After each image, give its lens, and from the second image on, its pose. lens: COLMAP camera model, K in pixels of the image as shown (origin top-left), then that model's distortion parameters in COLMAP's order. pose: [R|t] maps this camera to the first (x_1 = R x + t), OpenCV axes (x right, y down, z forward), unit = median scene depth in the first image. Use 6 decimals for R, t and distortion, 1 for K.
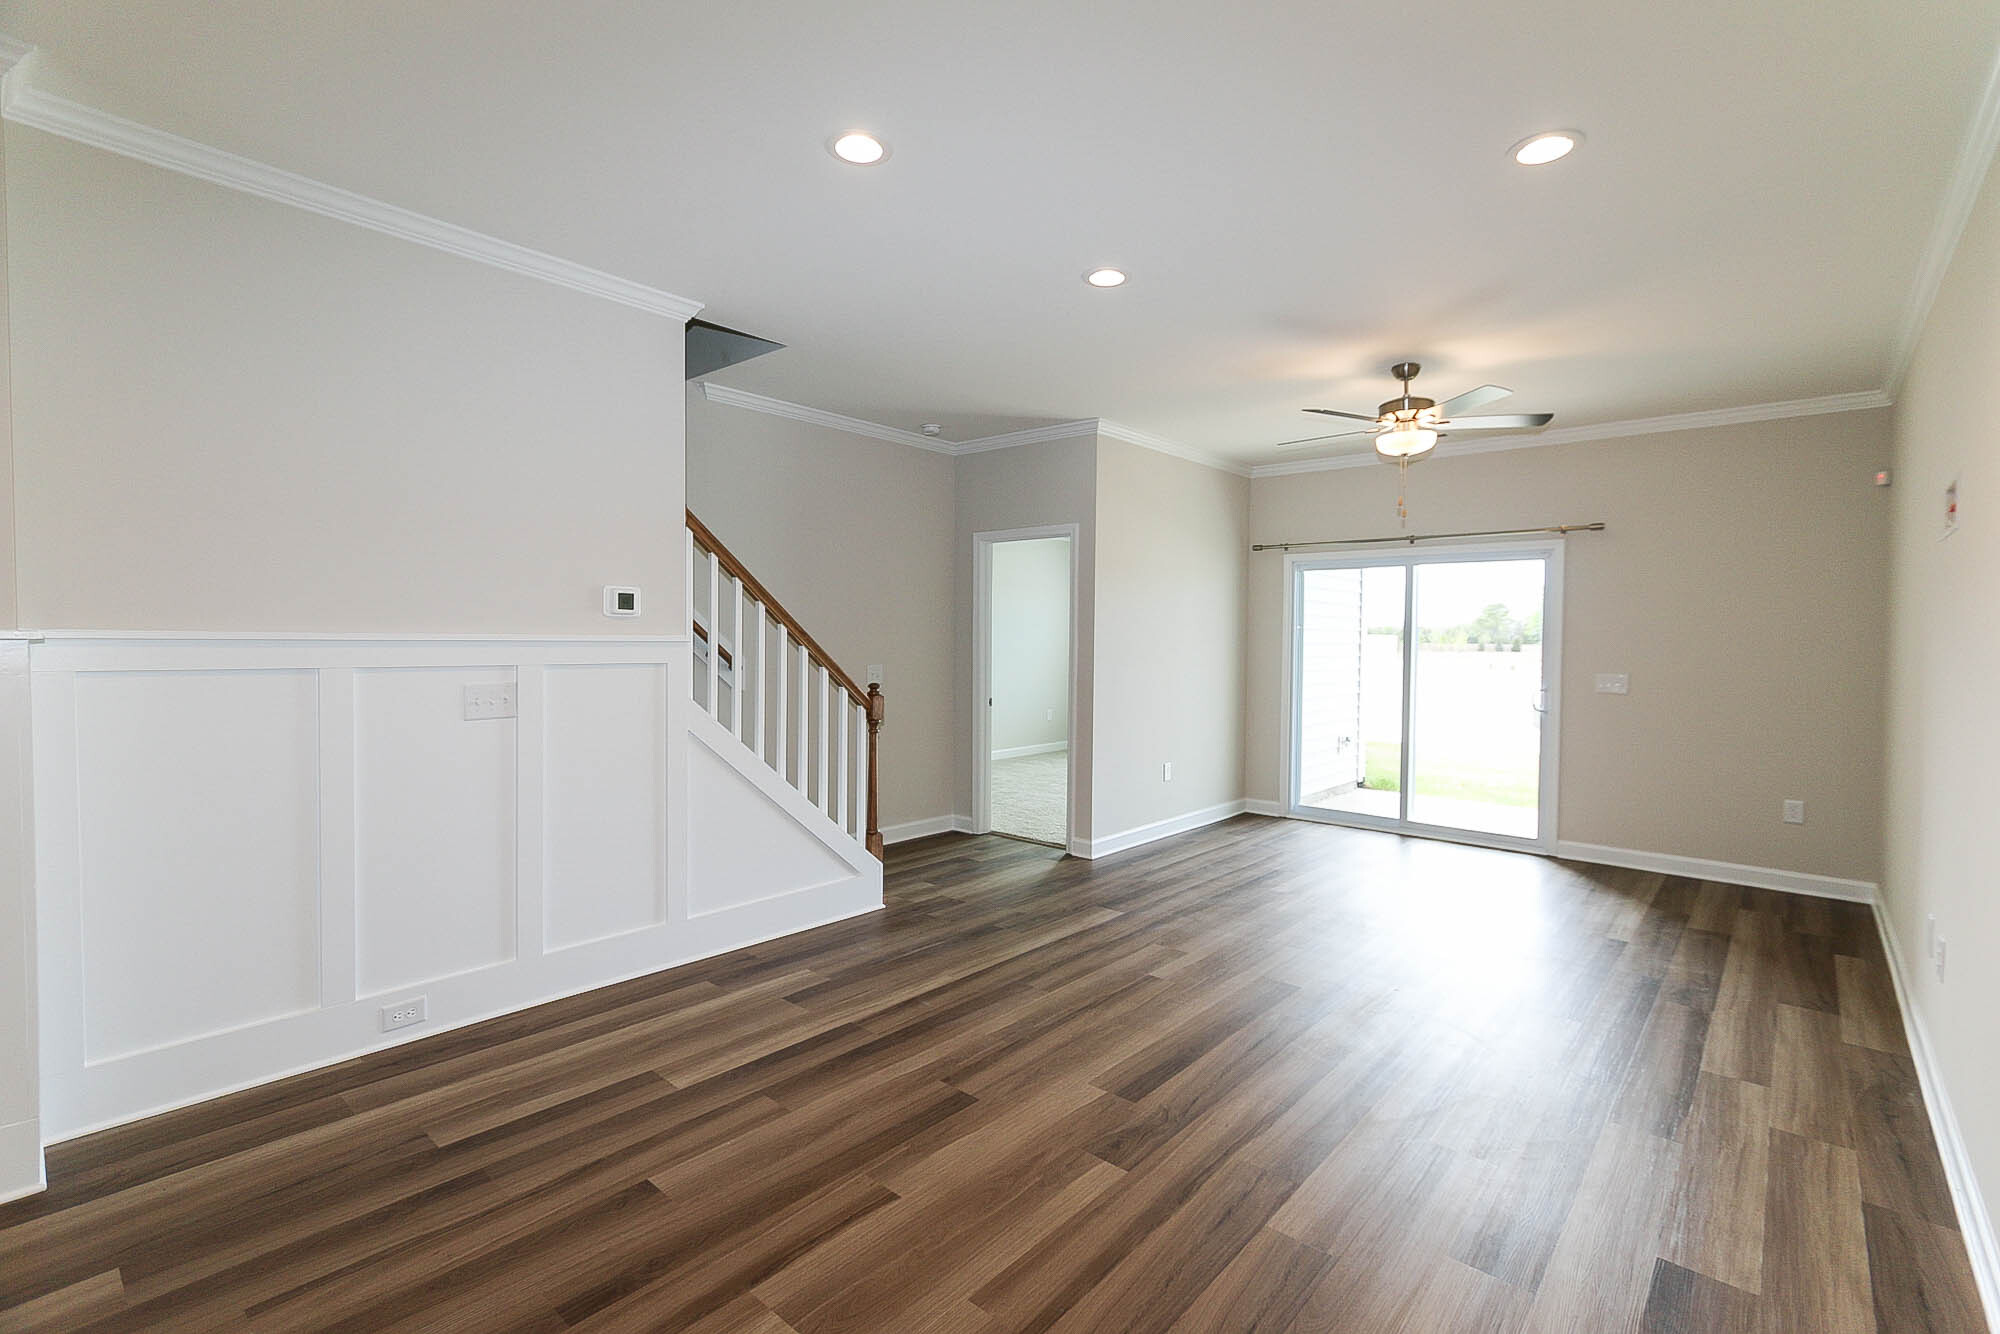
lens RADIAL K [[919.2, 0, 994.2], [0, 919.2, 656.4], [0, 0, 1]] dist [-0.001472, 0.000111]
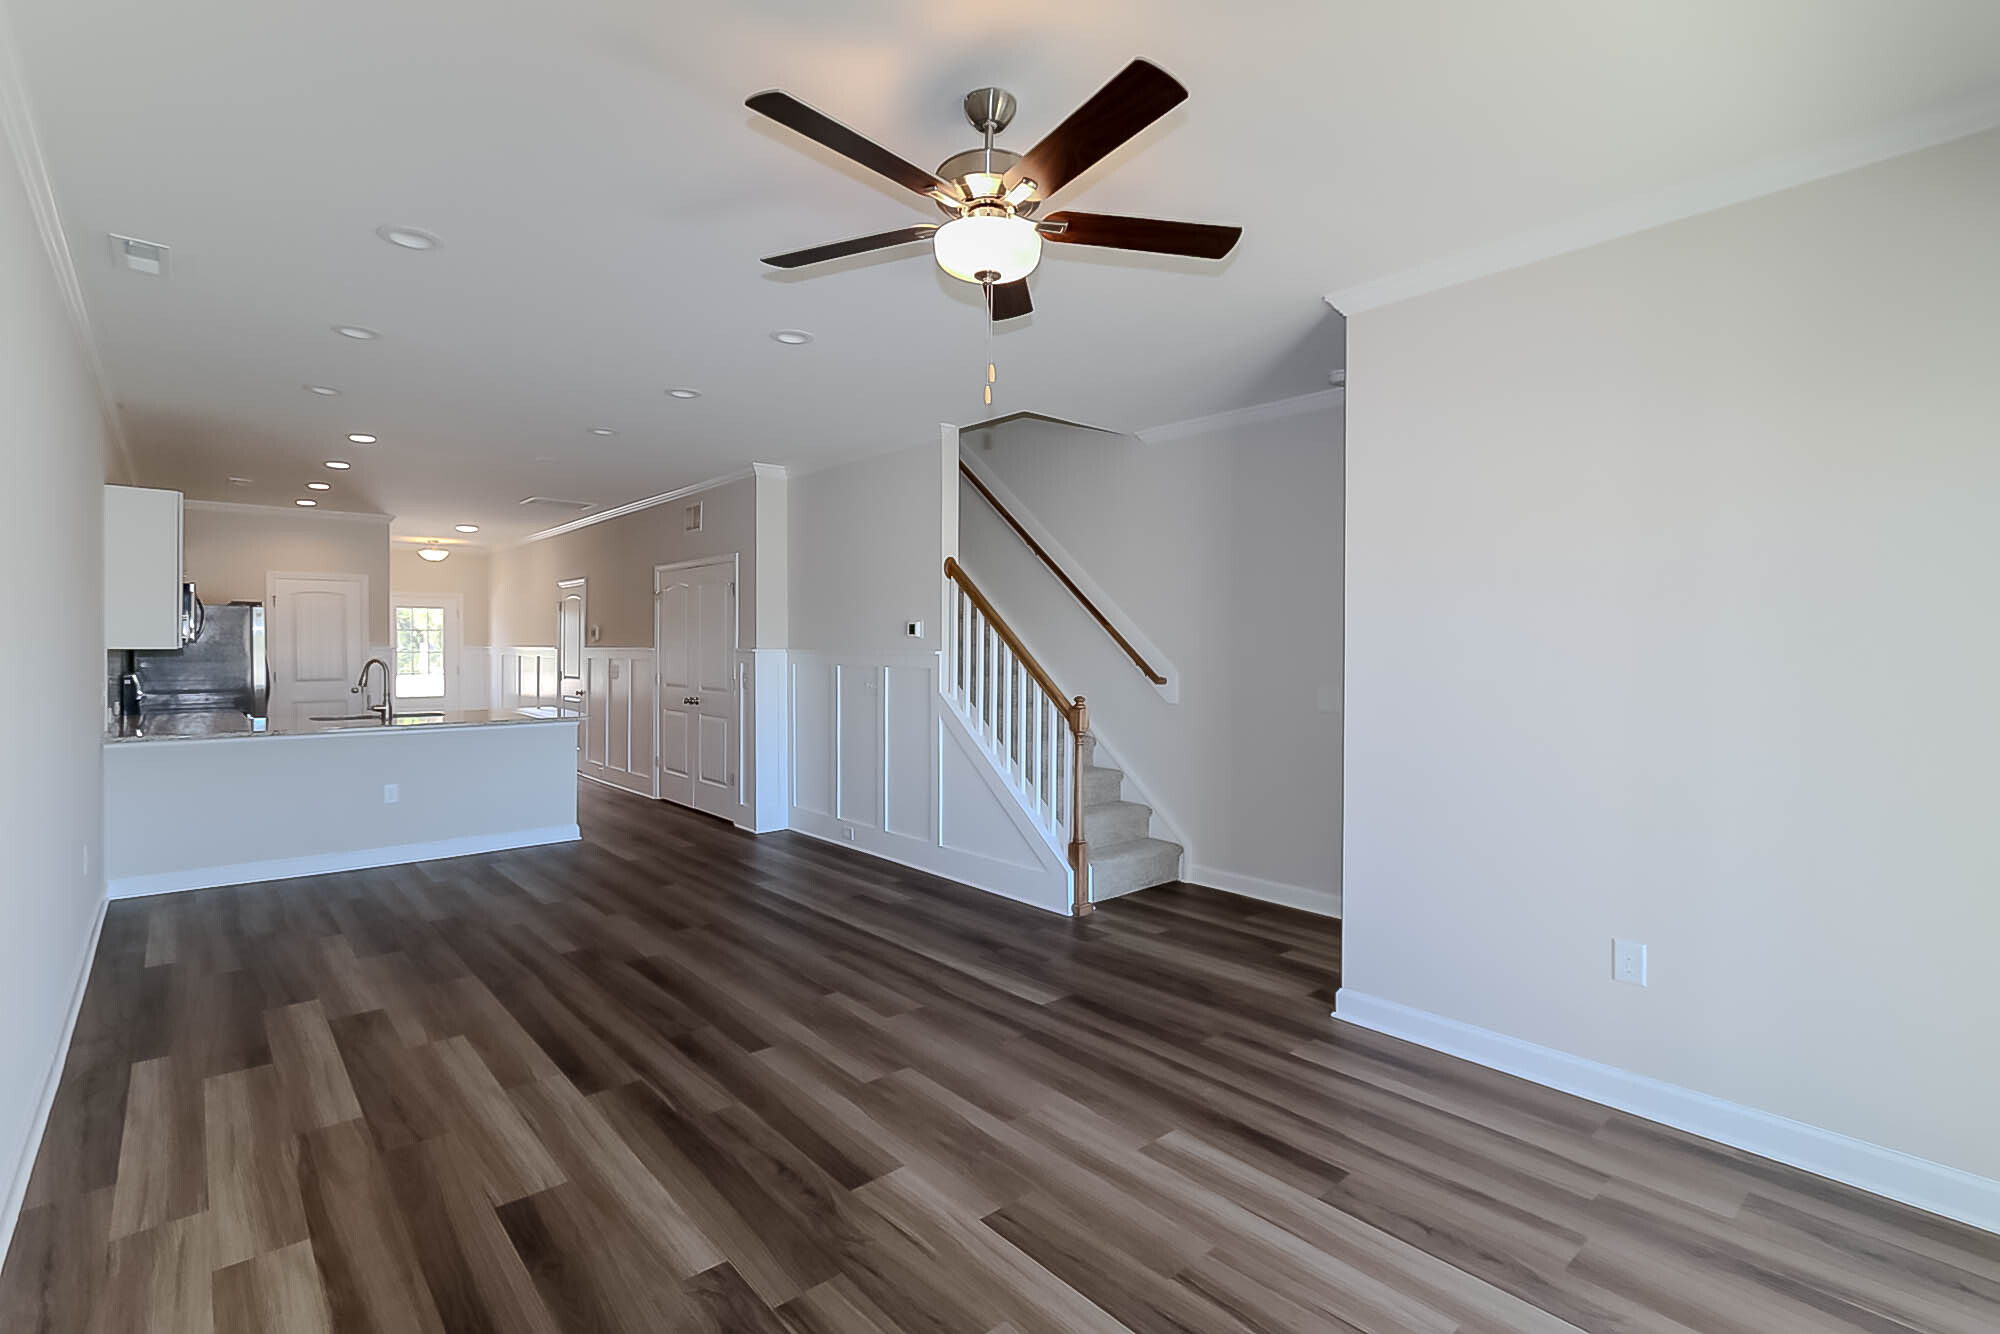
lens RADIAL K [[919.2, 0, 994.2], [0, 919.2, 656.4], [0, 0, 1]] dist [-0.001472, 0.000111]
pose [[-0.131482, -0.001992, -0.991317, 1.059546], [-0.025494, 0.999674, 0.001373, -0.020281], [0.990991, 0.025453, -0.131490, 1.210295]]
